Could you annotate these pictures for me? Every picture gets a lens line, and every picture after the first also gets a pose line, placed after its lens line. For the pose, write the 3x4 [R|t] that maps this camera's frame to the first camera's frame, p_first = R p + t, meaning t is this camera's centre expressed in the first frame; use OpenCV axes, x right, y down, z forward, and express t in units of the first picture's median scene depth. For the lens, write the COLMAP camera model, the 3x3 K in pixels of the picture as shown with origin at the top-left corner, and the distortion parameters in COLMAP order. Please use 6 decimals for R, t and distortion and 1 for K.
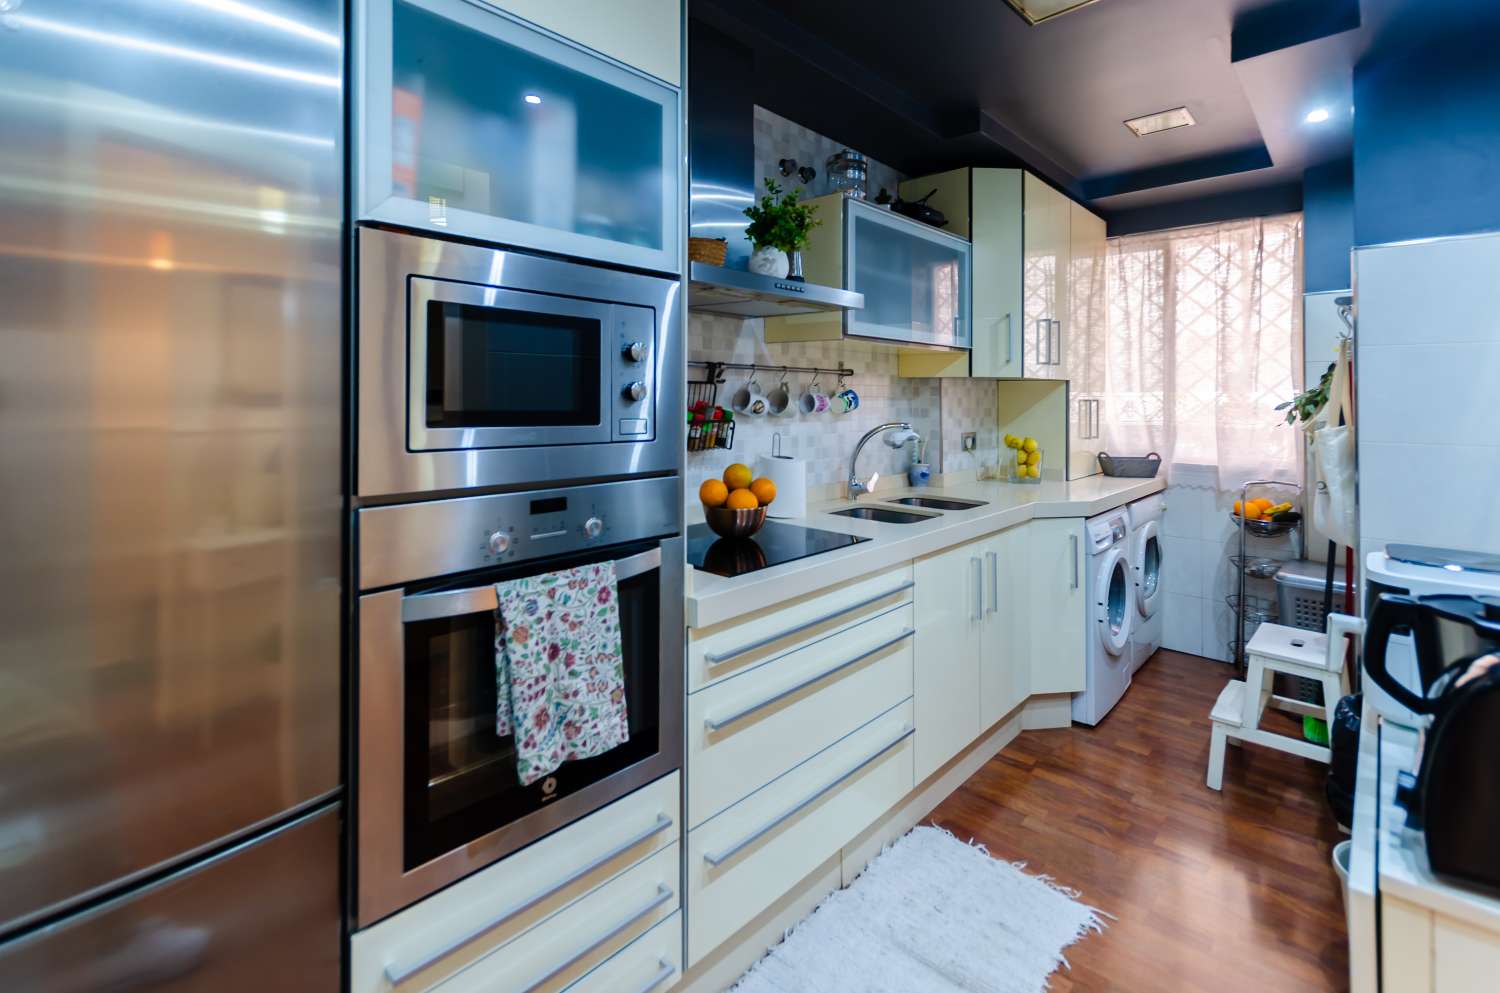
lens RADIAL K [[676.5, 0, 747.9], [0, 676.5, 390.5], [0, 0, 1]] dist [0.000071, 0.000122]
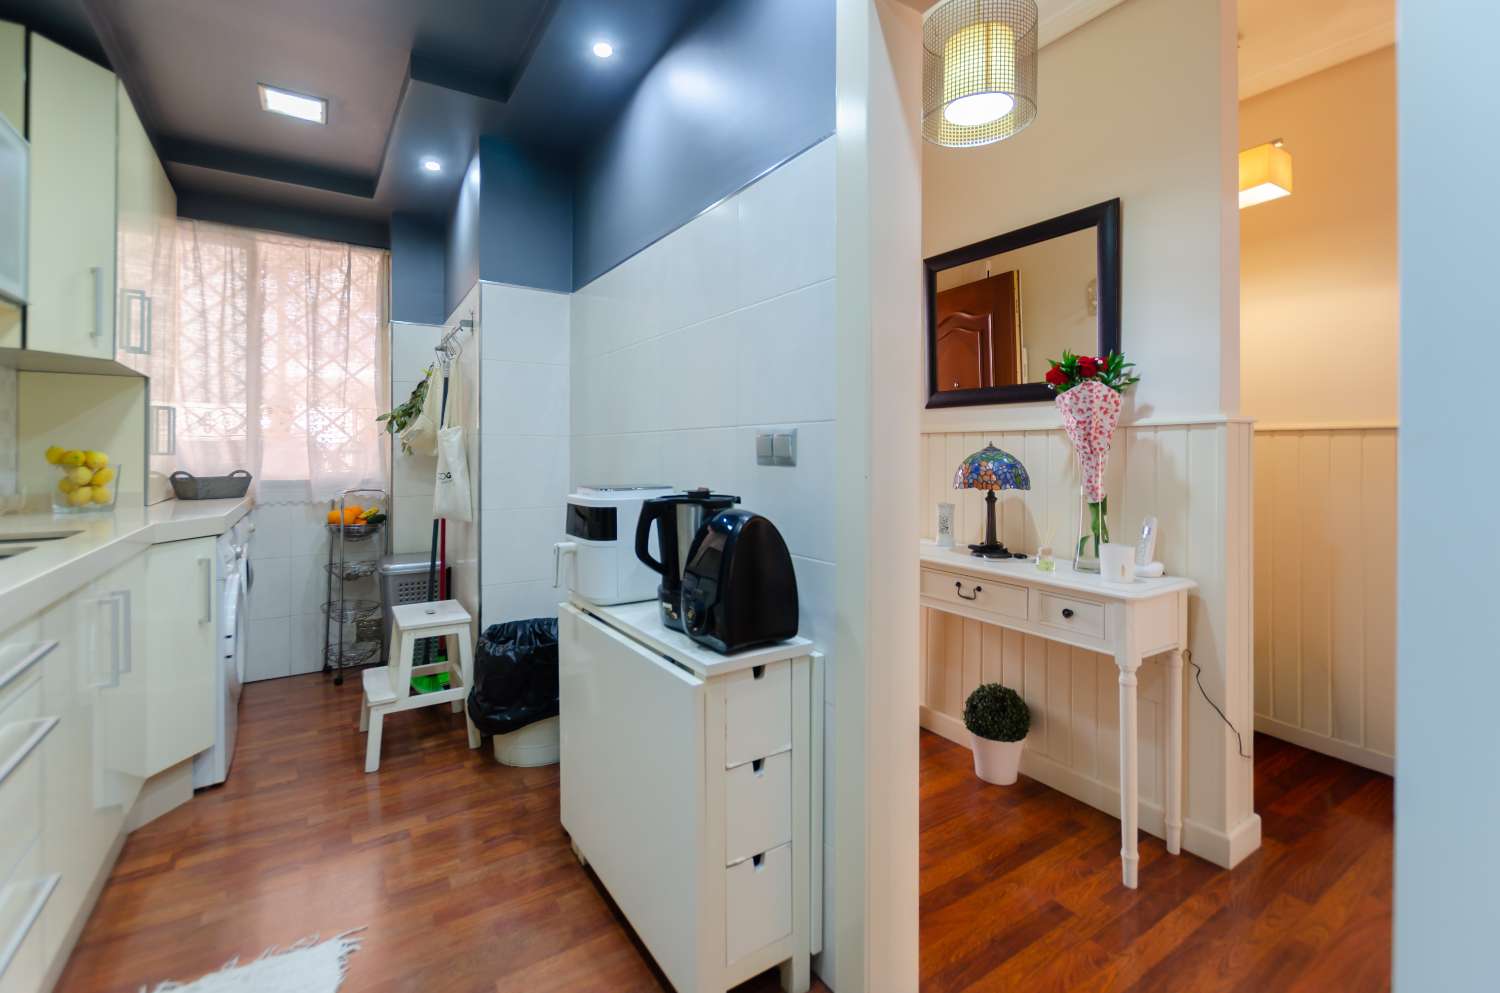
lens RADIAL K [[661.8, 0, 748.0], [0, 661.8, 448.8], [0, 0, 1]] dist [0.000719, 0.000434]
pose [[0.232137, 0.000240, 0.972683, -0.166227], [-0.009072, 0.999957, 0.001918, 0.087760], [-0.972641, -0.009269, 0.232129, 0.211647]]
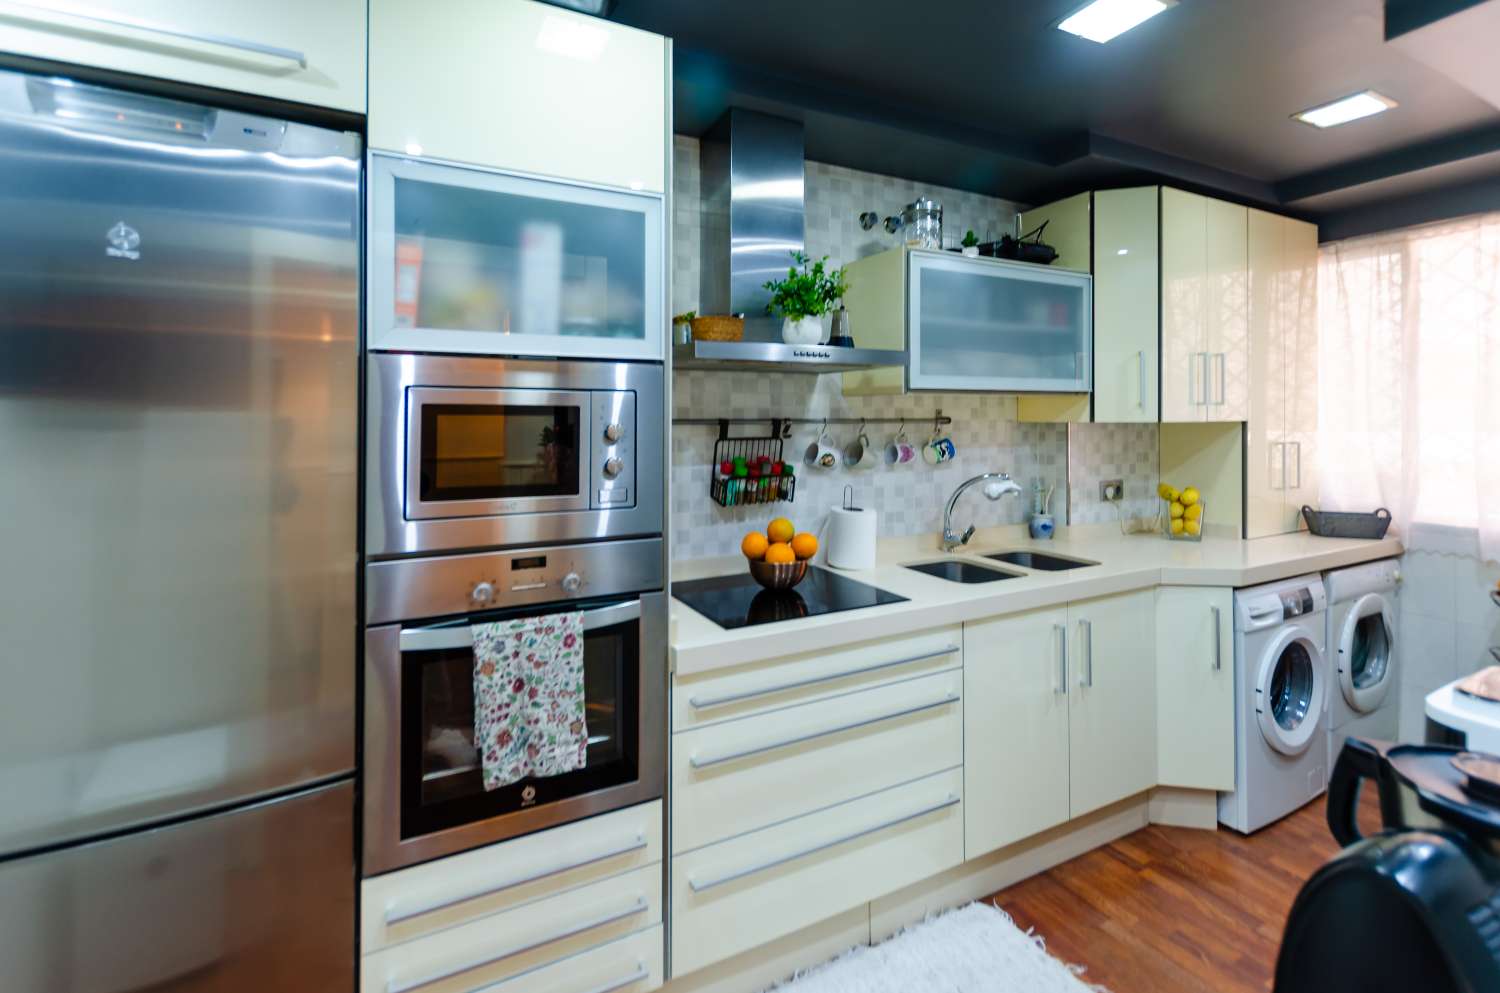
lens RADIAL K [[664.4, 0, 749.6], [0, 664.4, 413.3], [0, 0, 1]] dist [0.014259, -0.009683]
pose [[0.942468, -0.014110, -0.333999, 0.248658], [0.013903, 0.999899, -0.003012, -0.046615], [0.334008, -0.001805, 0.942569, -0.000002]]
